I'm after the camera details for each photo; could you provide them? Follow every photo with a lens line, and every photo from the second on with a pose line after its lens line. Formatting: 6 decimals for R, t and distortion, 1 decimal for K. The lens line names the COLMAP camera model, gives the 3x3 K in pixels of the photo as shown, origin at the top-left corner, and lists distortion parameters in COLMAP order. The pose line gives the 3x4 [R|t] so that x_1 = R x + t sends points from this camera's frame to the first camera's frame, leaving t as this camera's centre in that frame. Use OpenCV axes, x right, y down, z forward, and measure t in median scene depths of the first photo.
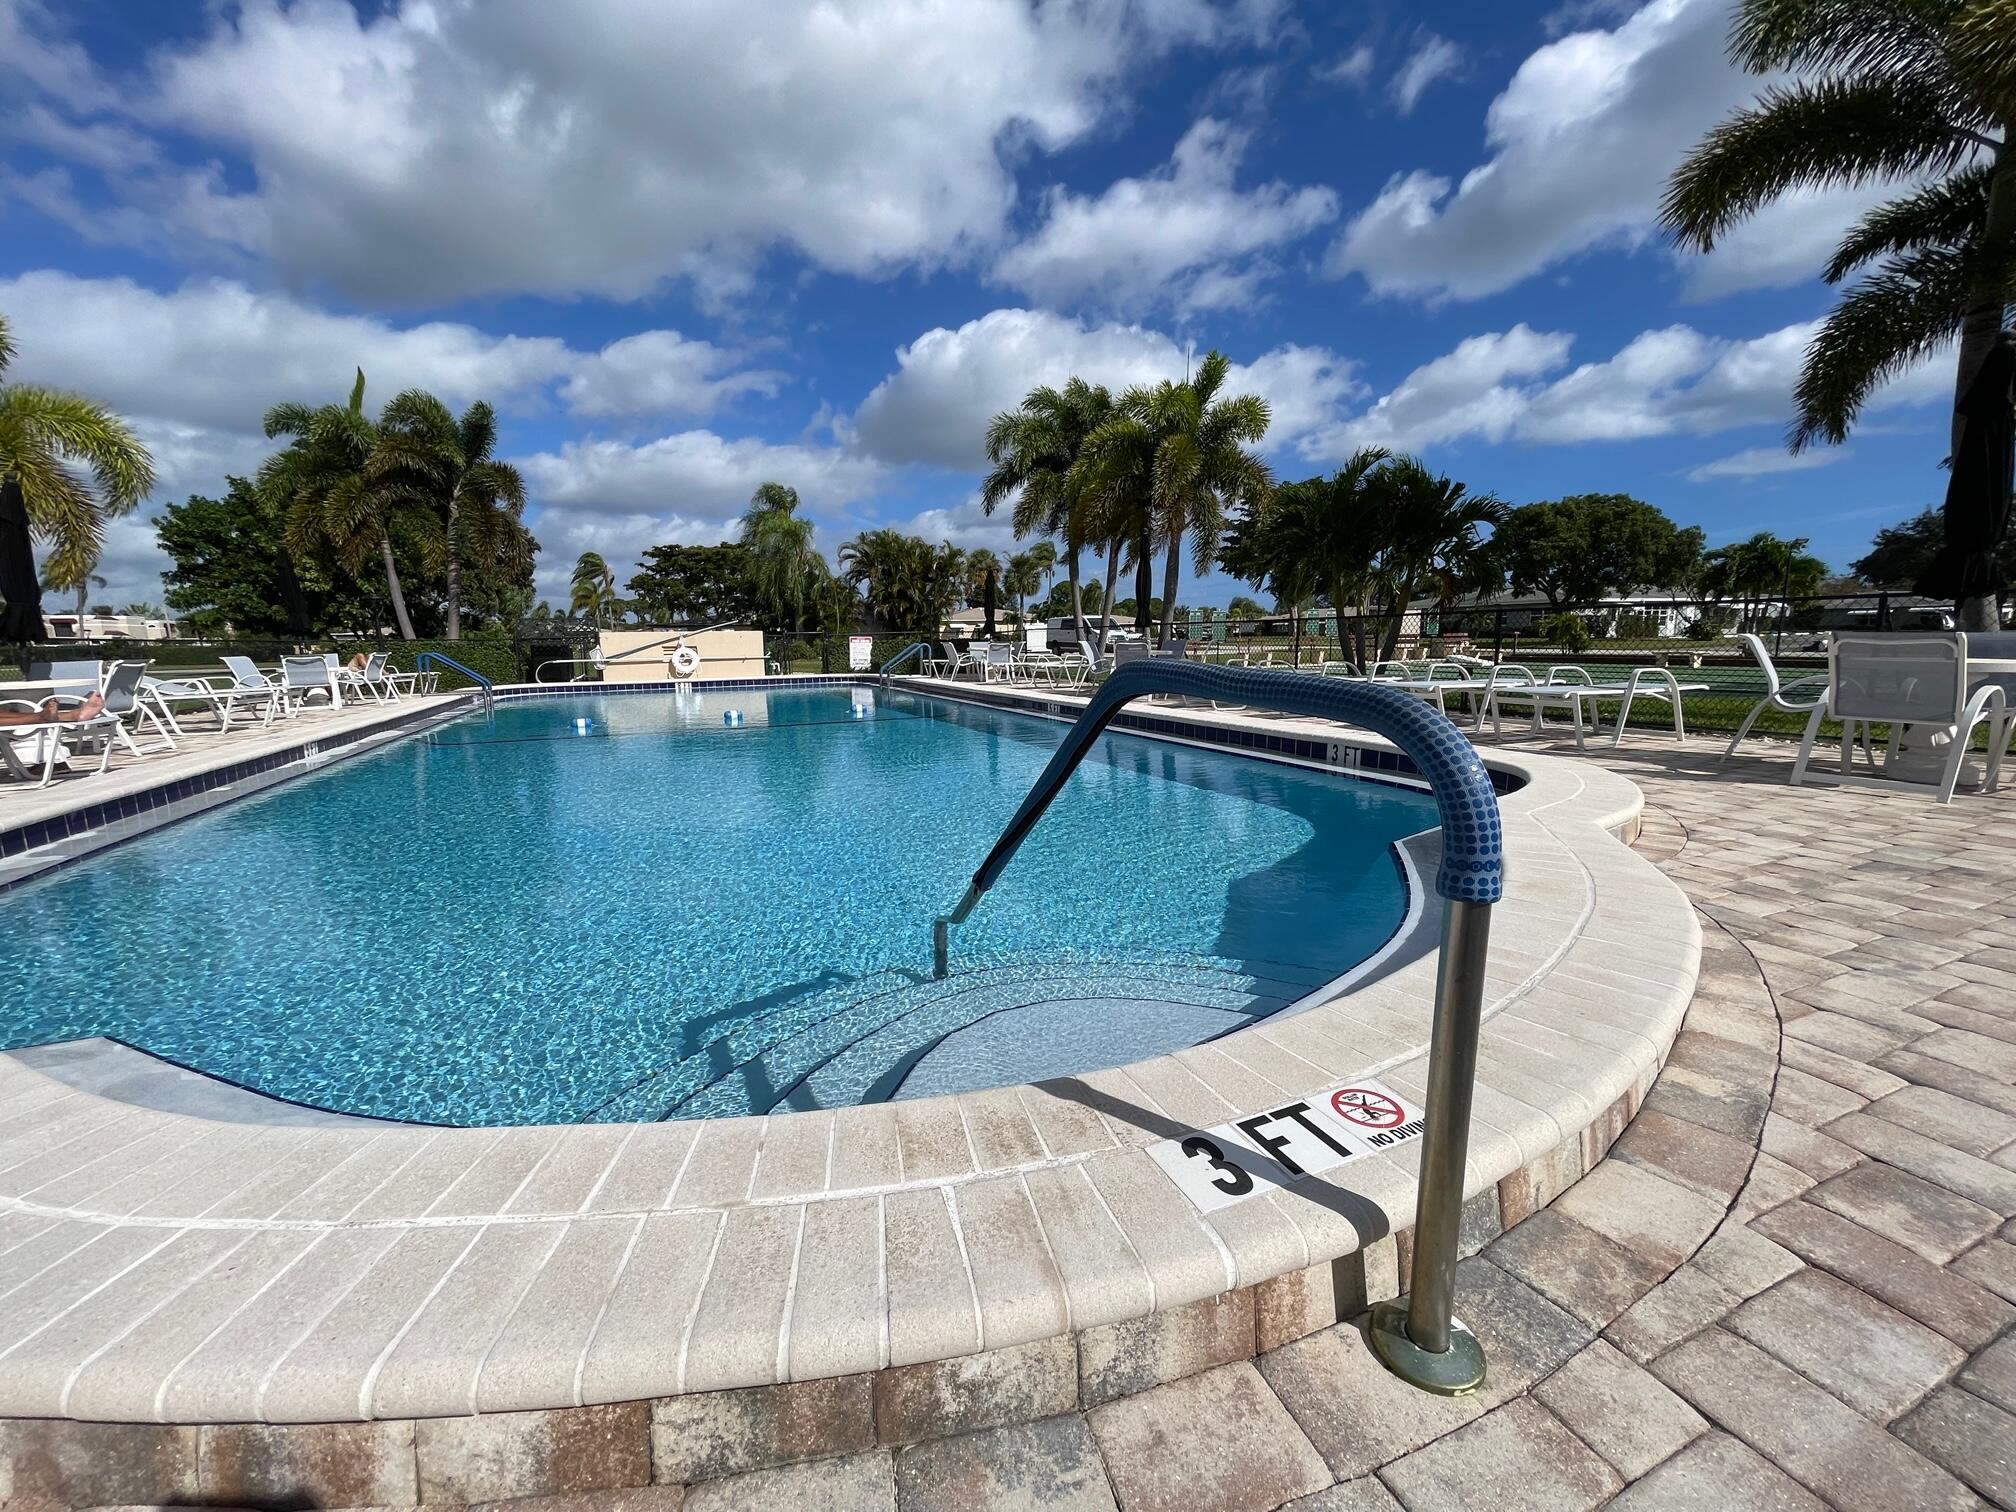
lens RADIAL K [[818.8, 0, 999.7], [0, 818.8, 737.6], [0, 0, 1]] dist [-0.002444, 0.002822]
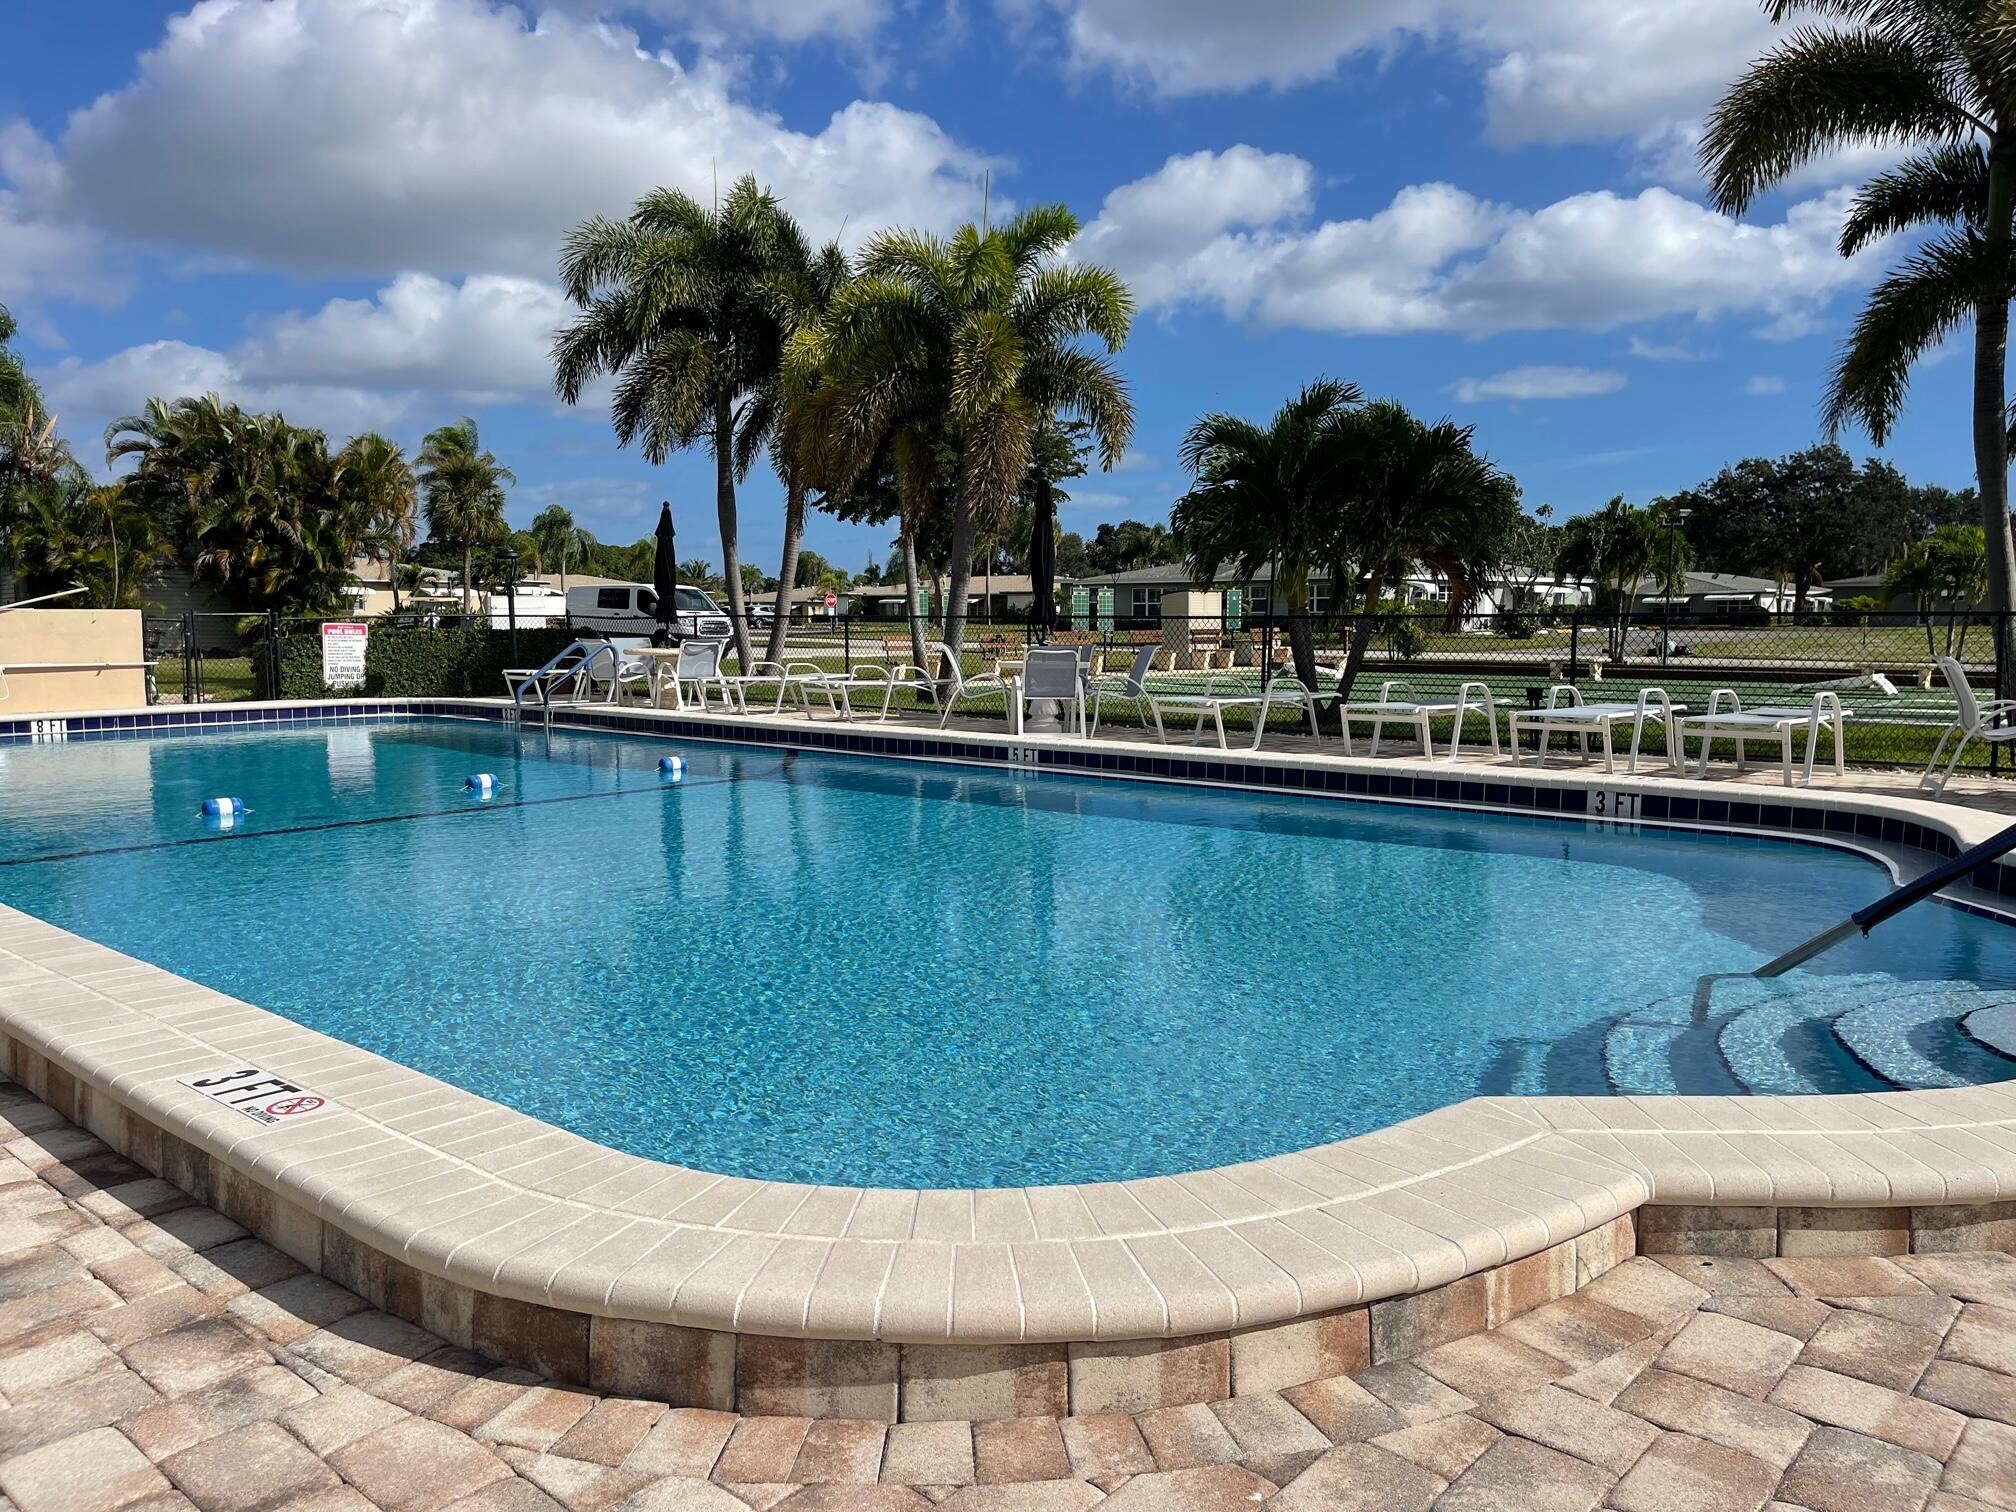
lens RADIAL K [[1552.3, 0, 993.8], [0, 1552.3, 753.0], [0, 0, 1]] dist [0.046096, -0.008125]
pose [[0.910071, -0.021563, 0.413892, -0.115400], [0.035670, 0.999015, -0.026384, -0.001545], [-0.412915, 0.038775, 0.909944, -0.028749]]
